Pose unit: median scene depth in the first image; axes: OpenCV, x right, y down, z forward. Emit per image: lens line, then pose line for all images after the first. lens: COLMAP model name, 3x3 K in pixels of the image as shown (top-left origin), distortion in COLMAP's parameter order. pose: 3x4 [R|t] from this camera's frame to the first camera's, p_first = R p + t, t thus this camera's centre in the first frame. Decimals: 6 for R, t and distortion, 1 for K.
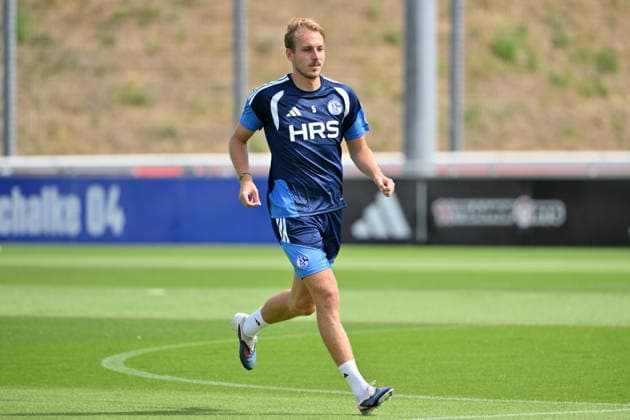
lens RADIAL K [[2791.8, 0, 315.0], [0, 2791.8, 209.8], [0, 0, 1]] dist [-0.322479, 0.000000]
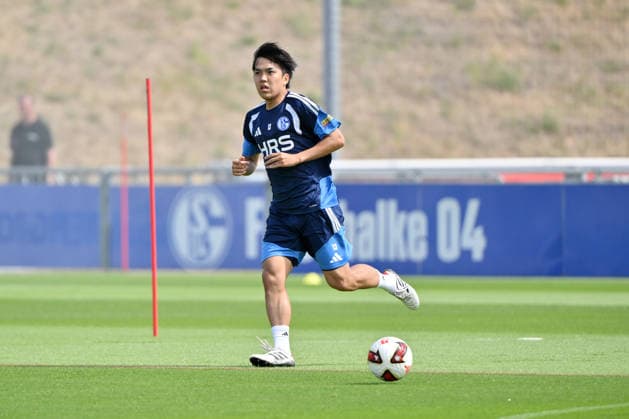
lens RADIAL K [[2787.4, 0, 314.8], [0, 2787.4, 209.8], [0, 0, 1]] dist [-0.322479, 0.000000]
pose [[0.992676, -0.006357, -0.120641, -0.024188], [0.003907, 0.999782, -0.020534, 0.010063], [0.120745, 0.019912, 0.992484, 0.254512]]
